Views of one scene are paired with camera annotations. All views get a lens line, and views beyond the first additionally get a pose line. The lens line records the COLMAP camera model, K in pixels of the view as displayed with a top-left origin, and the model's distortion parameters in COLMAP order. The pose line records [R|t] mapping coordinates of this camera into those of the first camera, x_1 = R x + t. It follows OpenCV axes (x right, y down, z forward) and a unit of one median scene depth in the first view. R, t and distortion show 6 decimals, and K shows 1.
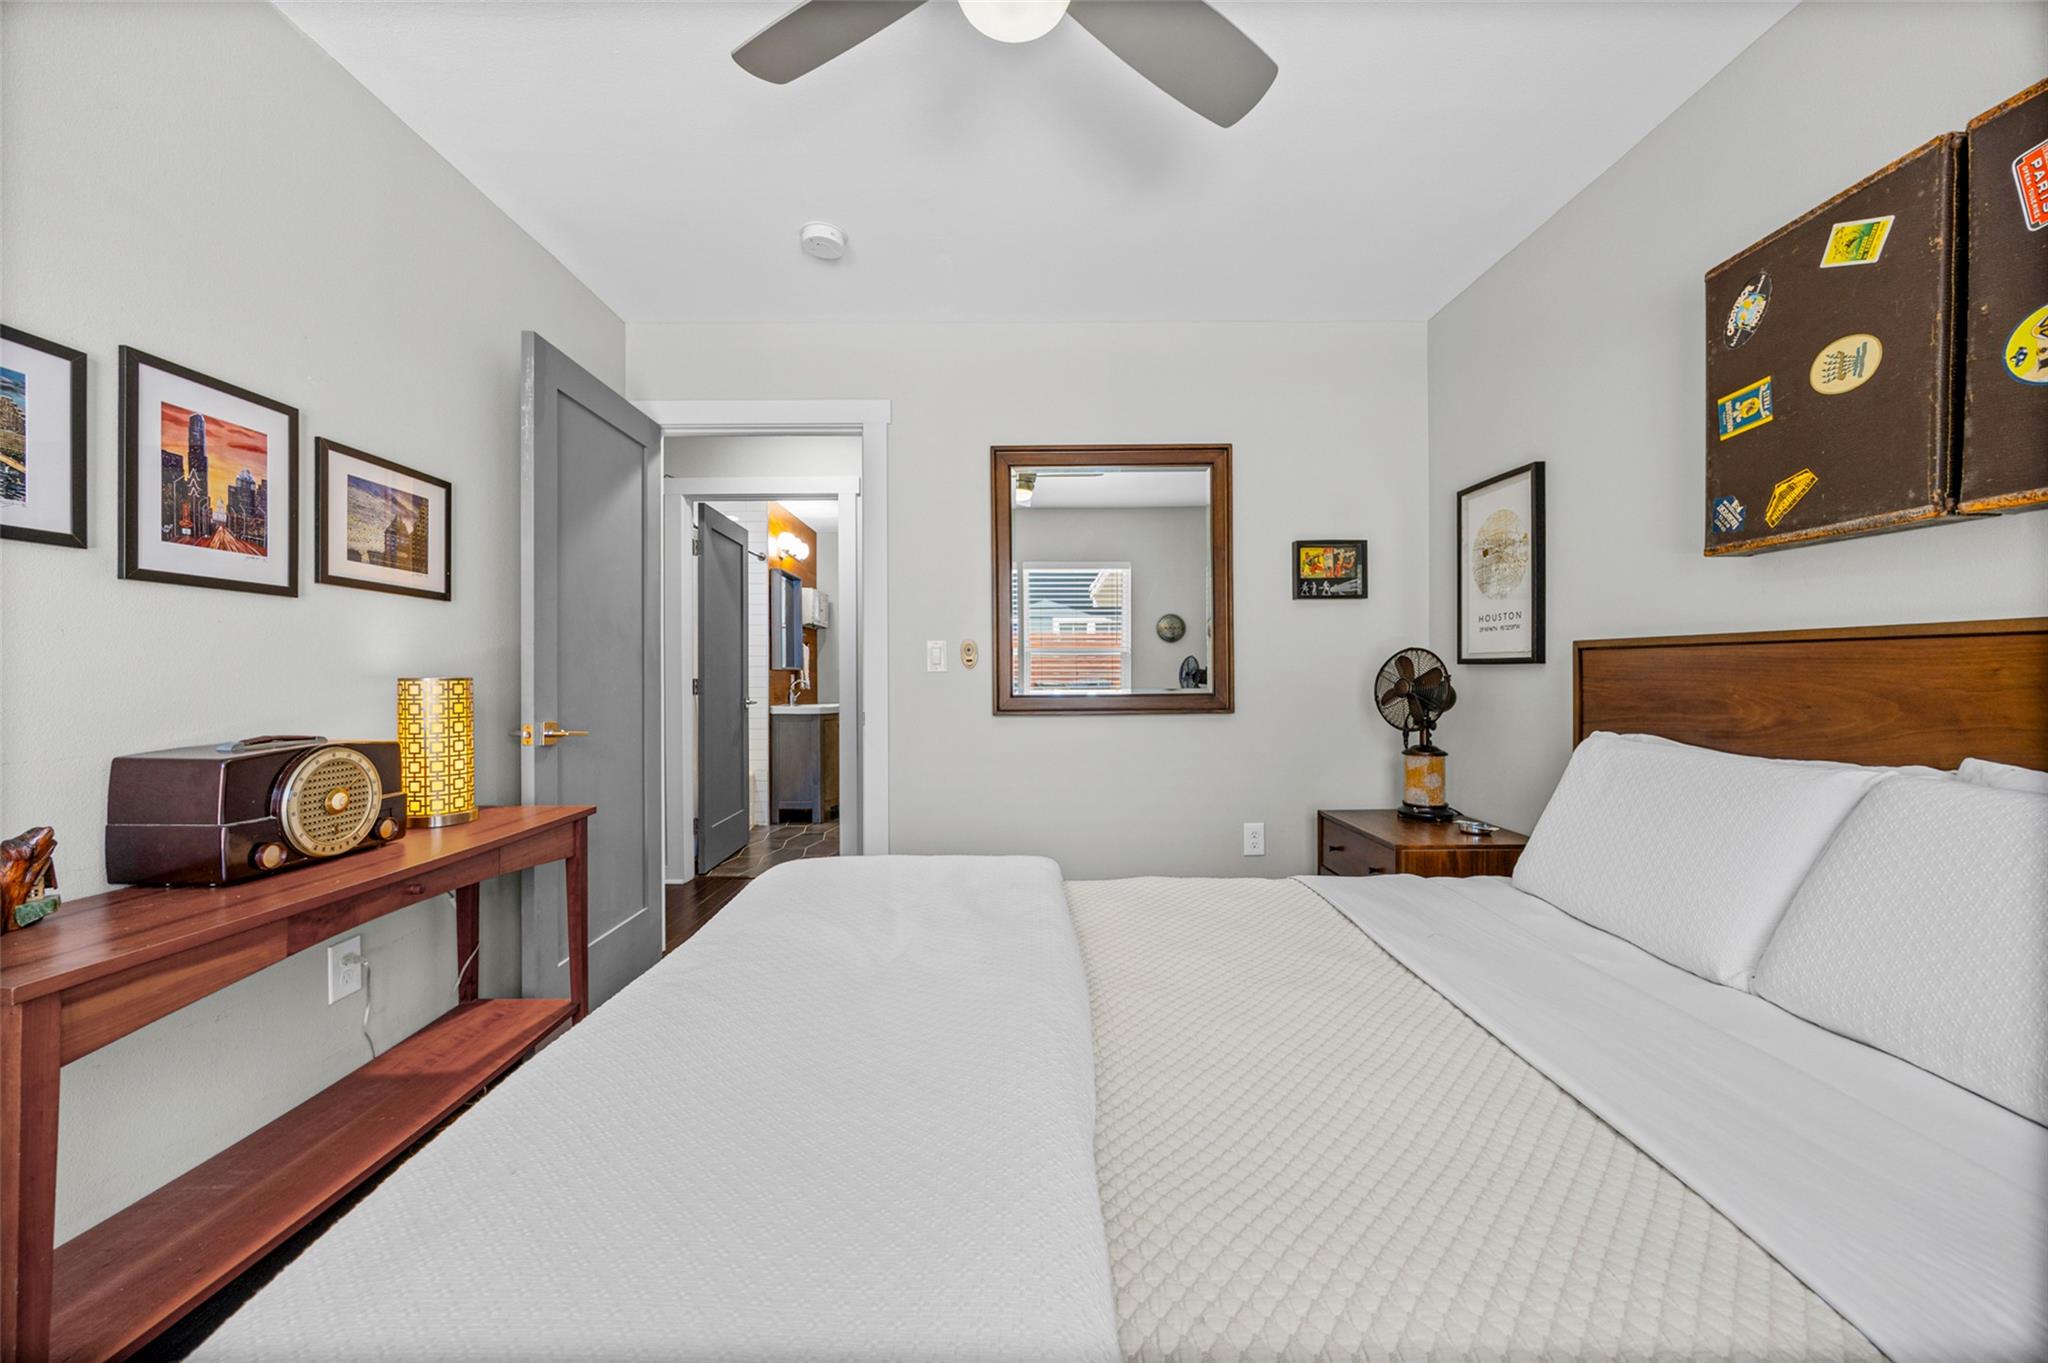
lens RADIAL K [[779.7, 0, 1027.8], [0, 779.7, 674.8], [0, 0, 1]] dist [-0.001718, -0.000070]
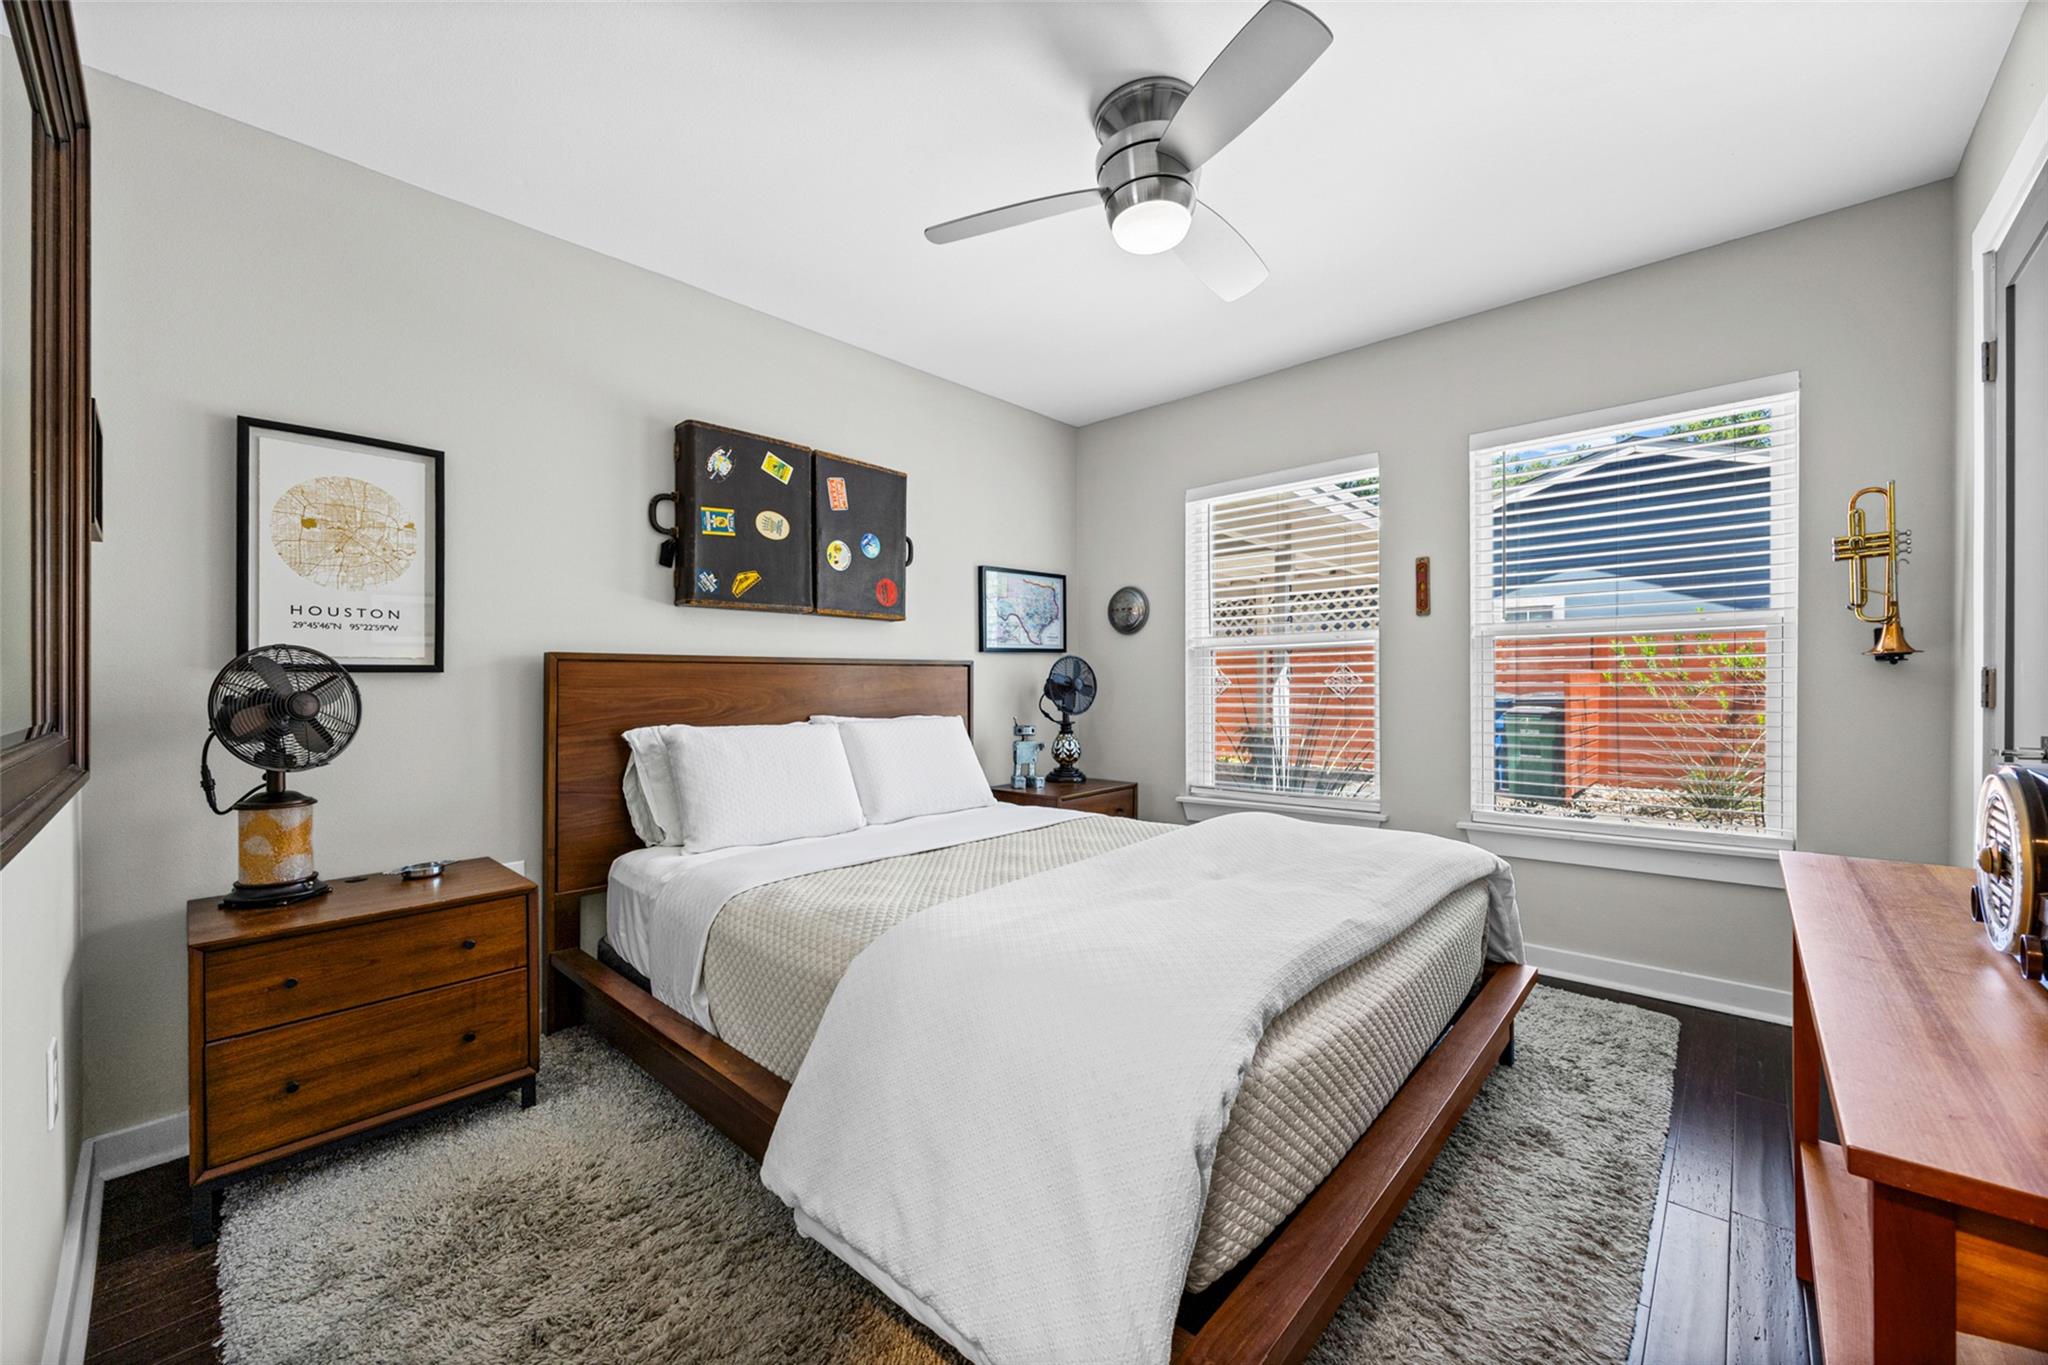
lens RADIAL K [[779.7, 0, 1027.8], [0, 779.7, 675.8], [0, 0, 1]] dist [-0.001718, -0.000070]
pose [[-0.728942, -0.001272, 0.684575, -0.474687], [0.002807, 0.999984, 0.004847, -0.013060], [-0.684570, 0.005454, -0.728927, 1.204910]]
